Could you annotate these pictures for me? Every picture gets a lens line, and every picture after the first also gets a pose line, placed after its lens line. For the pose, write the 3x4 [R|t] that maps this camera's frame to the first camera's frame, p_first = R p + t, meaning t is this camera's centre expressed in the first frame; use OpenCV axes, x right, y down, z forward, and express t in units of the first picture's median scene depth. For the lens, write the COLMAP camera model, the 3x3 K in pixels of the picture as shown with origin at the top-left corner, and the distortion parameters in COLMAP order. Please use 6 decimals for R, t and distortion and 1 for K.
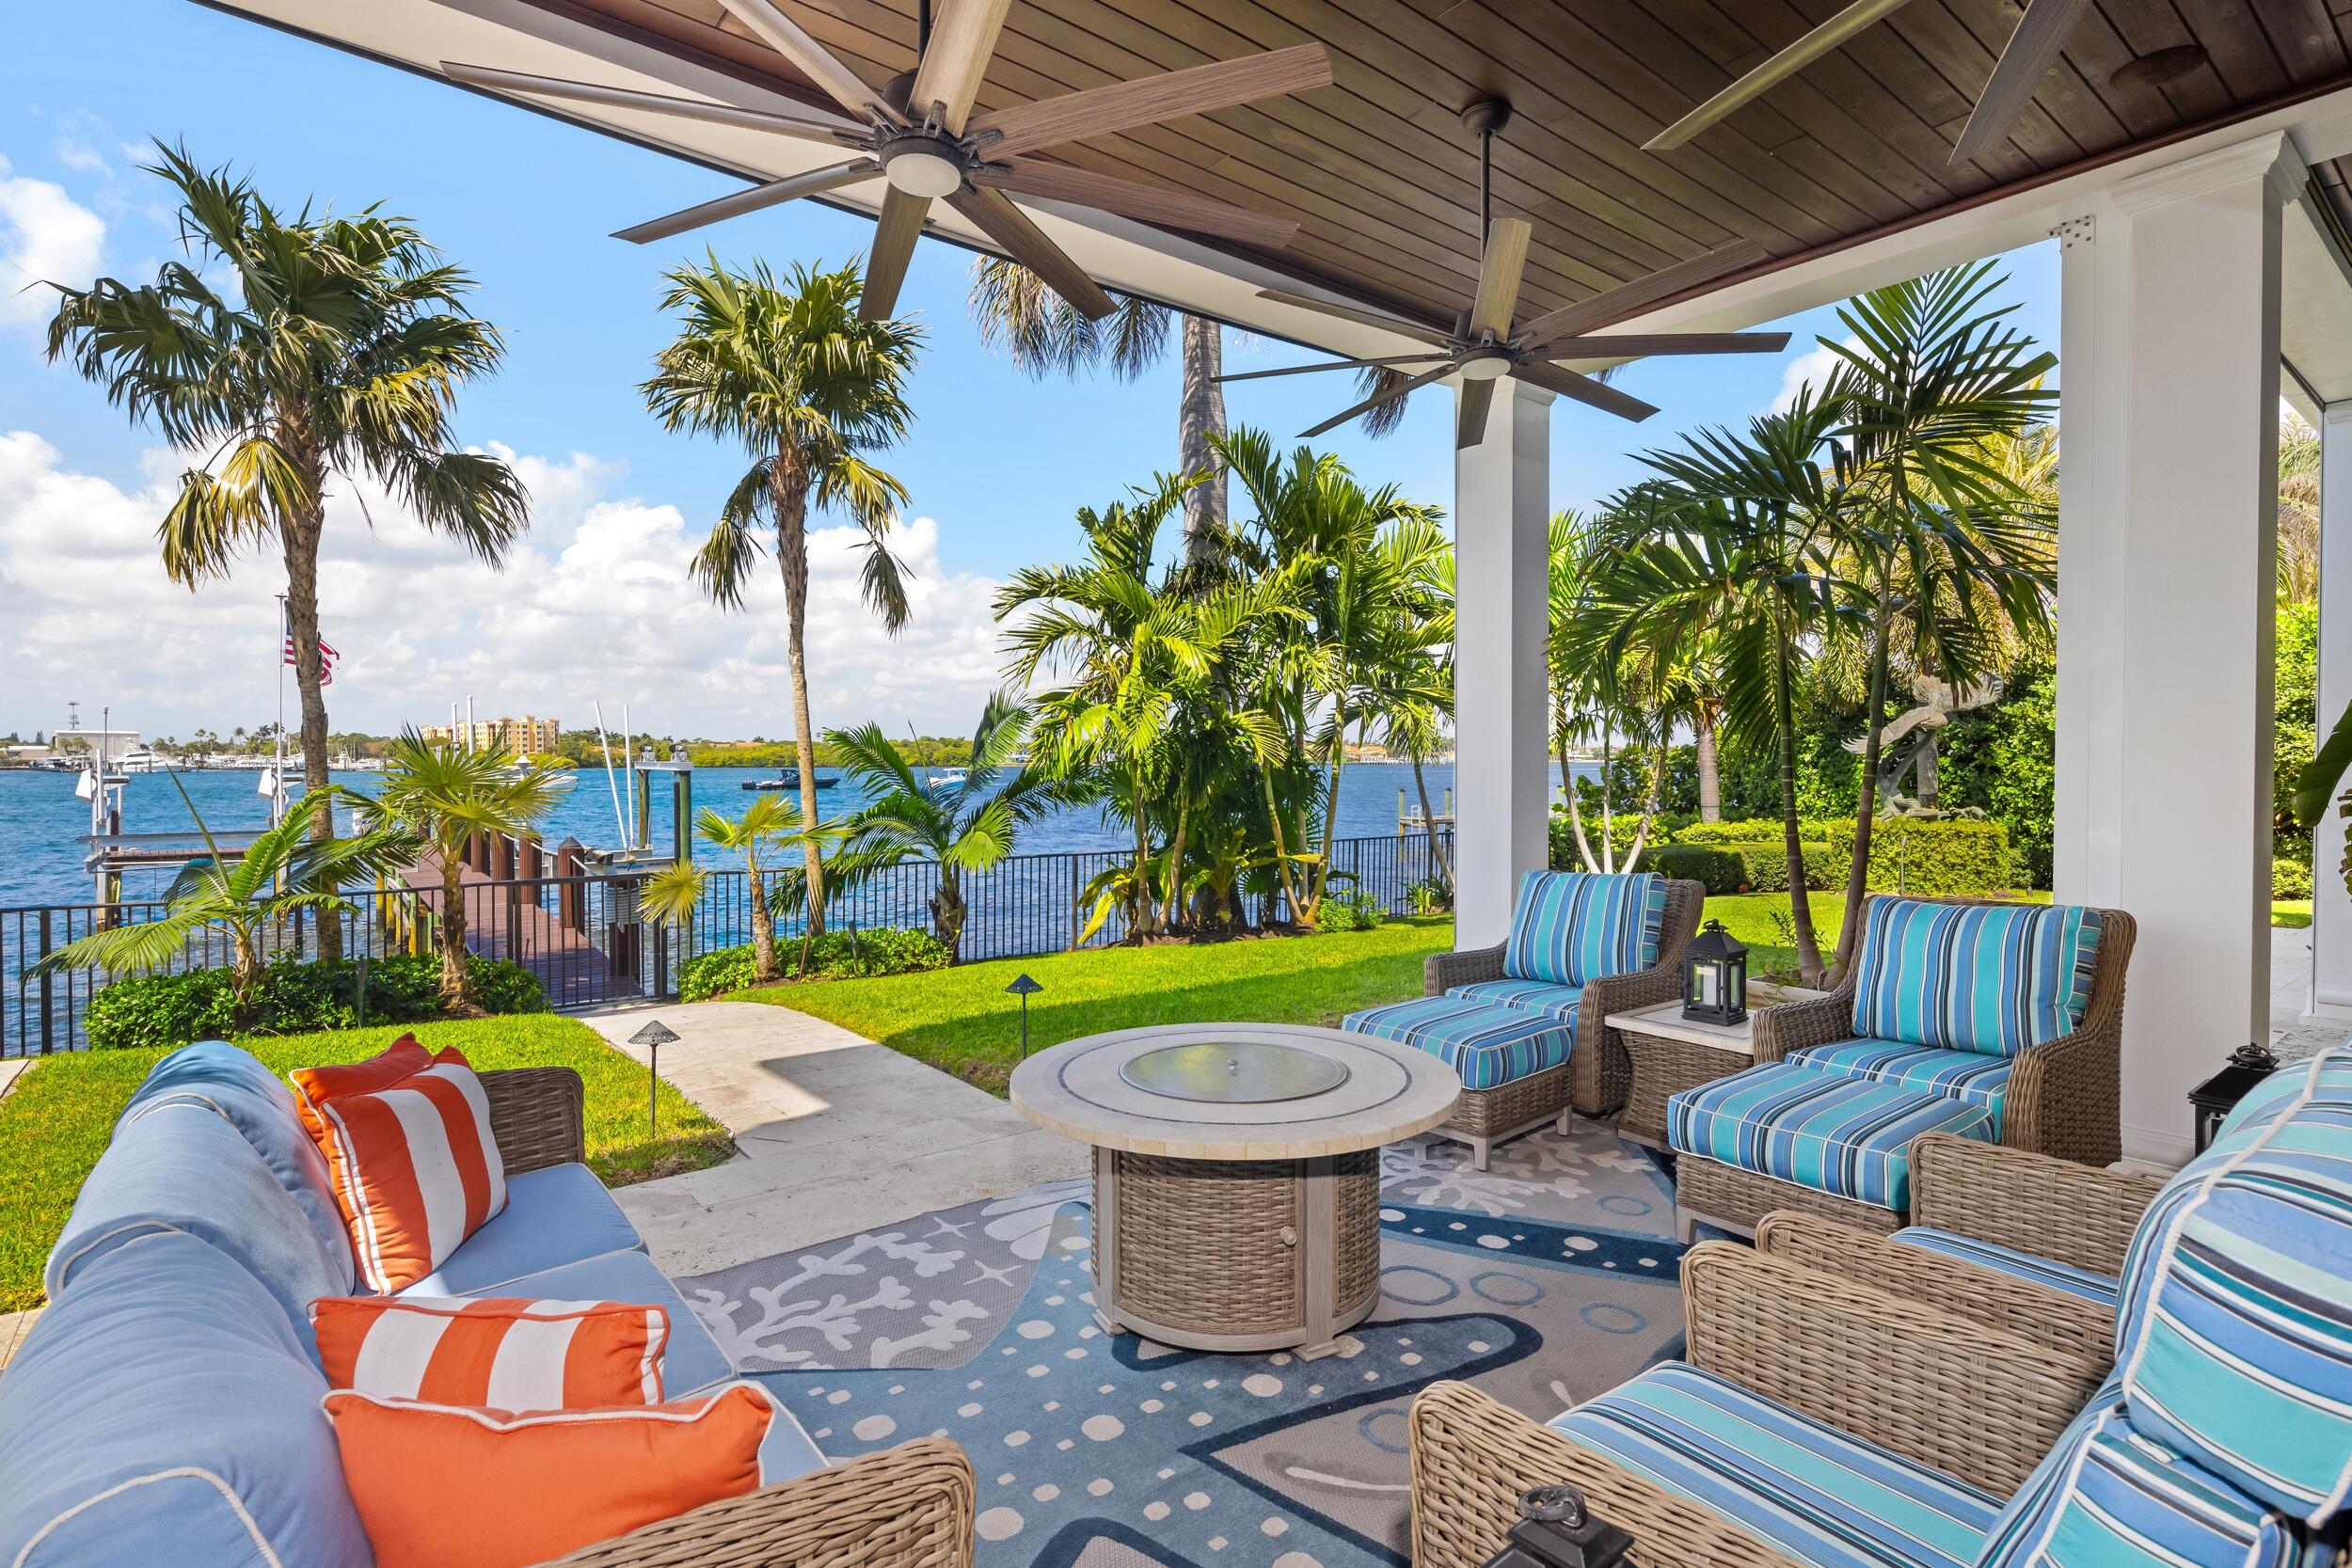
lens RADIAL K [[1140.5, 0, 1176.0], [0, 1140.5, 784.0], [0, 0, 1]] dist [-0.004397, -0.000932]
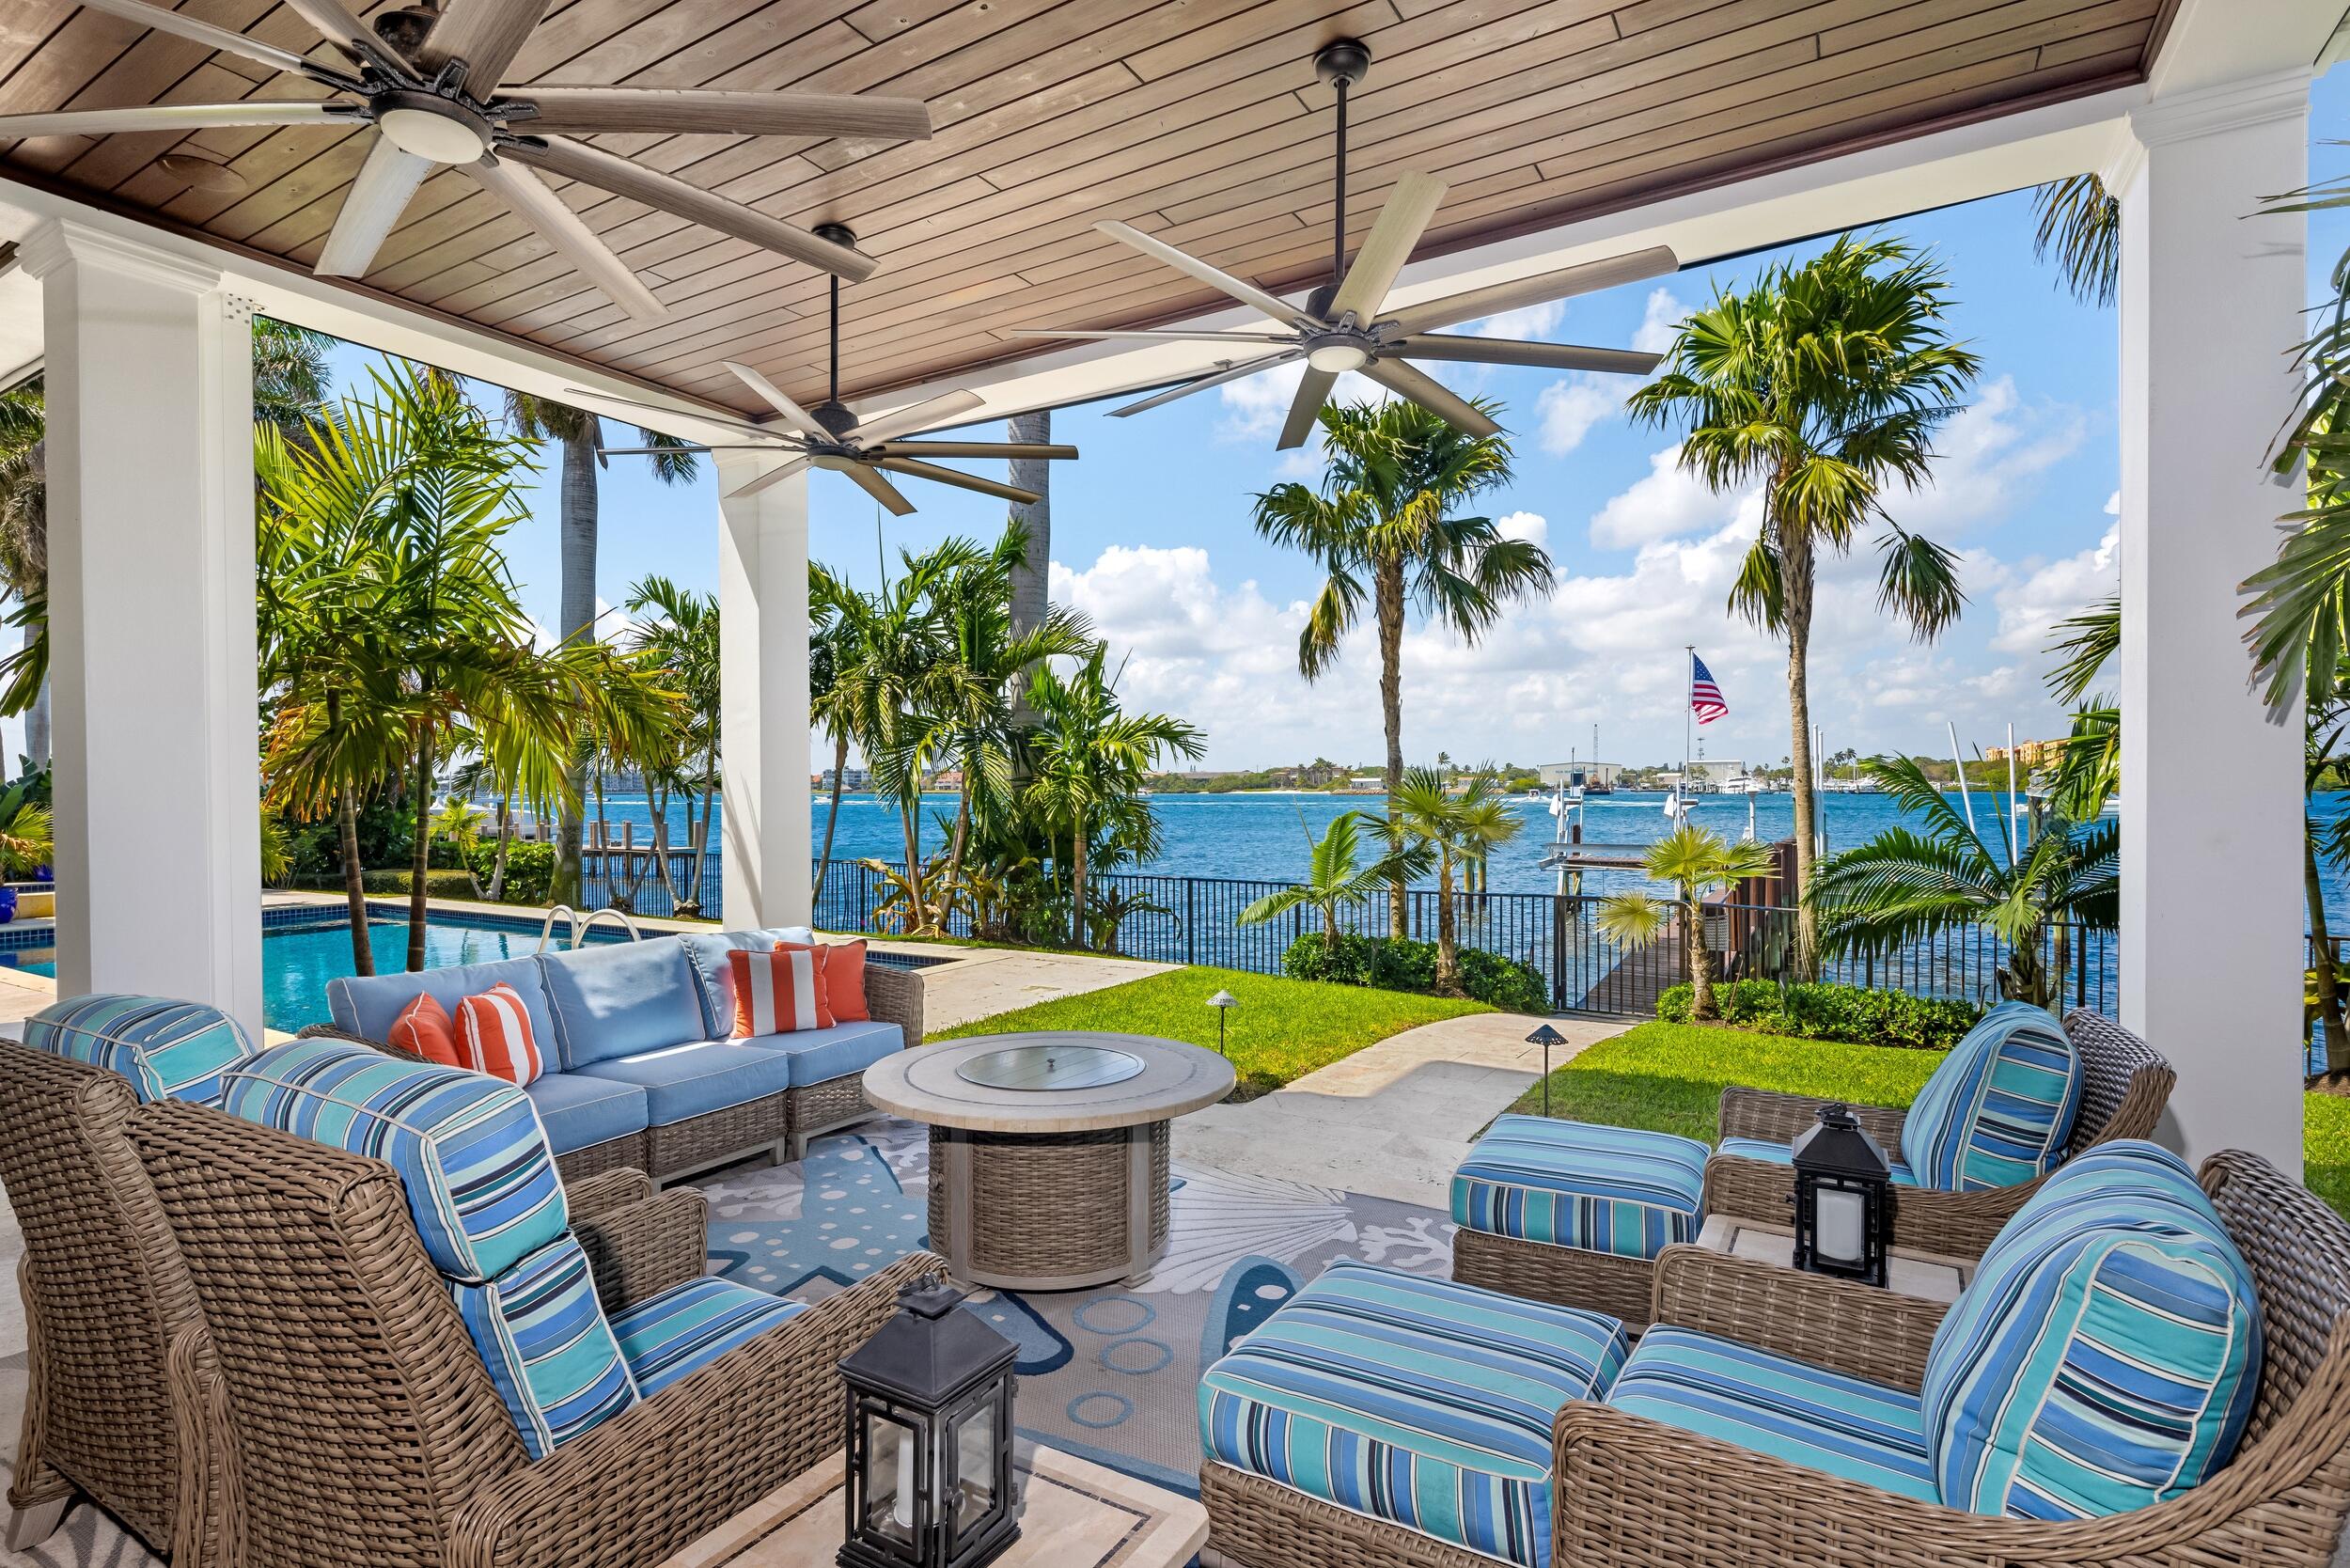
lens RADIAL K [[1149.1, 0, 1166.9], [0, 1149.1, 815.0], [0, 0, 1]] dist [0.001052, 0.000069]
pose [[0.353503, 0.021416, -0.935188, 0.345744], [-0.014775, 0.999741, 0.017309, -0.010711], [0.935317, 0.007698, 0.353728, 0.192647]]
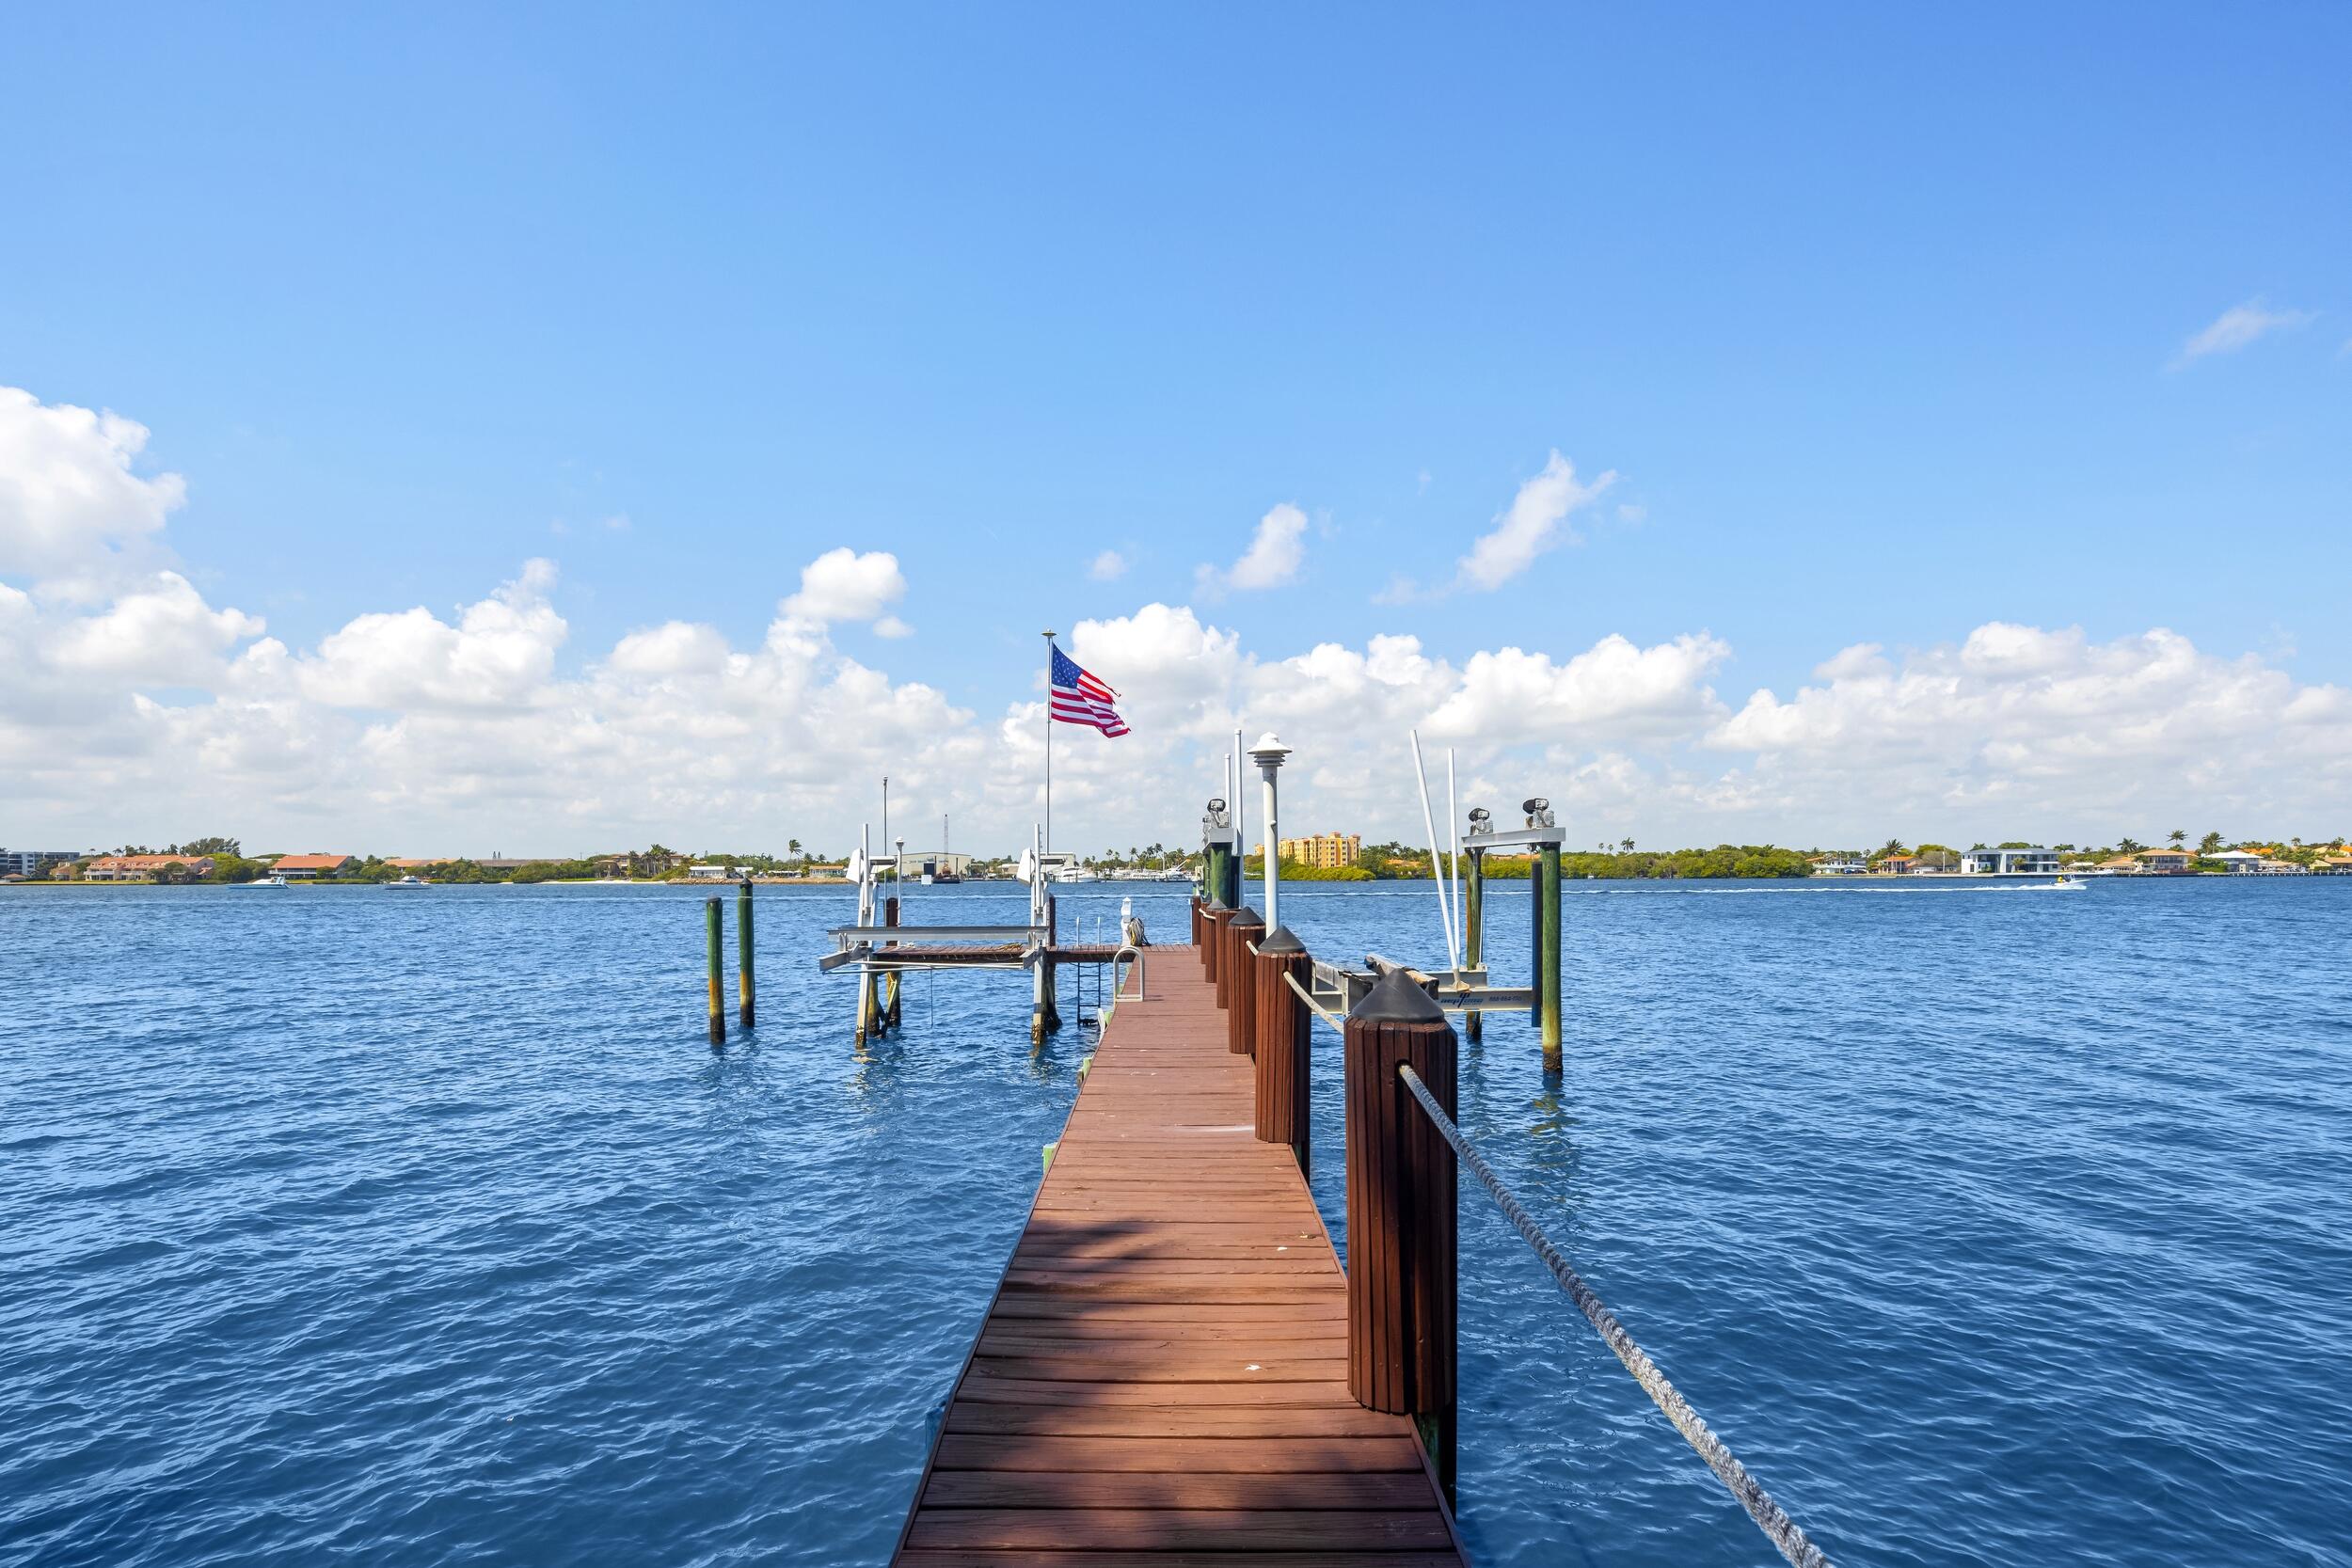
lens RADIAL K [[1145.2, 0, 1165.6], [0, 1145.2, 881.1], [0, 0, 1]] dist [-0.000259, -0.000104]
pose [[0.787176, 0.000285, -0.616728, -0.567984], [-0.009079, 0.999897, -0.011127, 0.042427], [0.616661, 0.014358, 0.787098, 1.056466]]
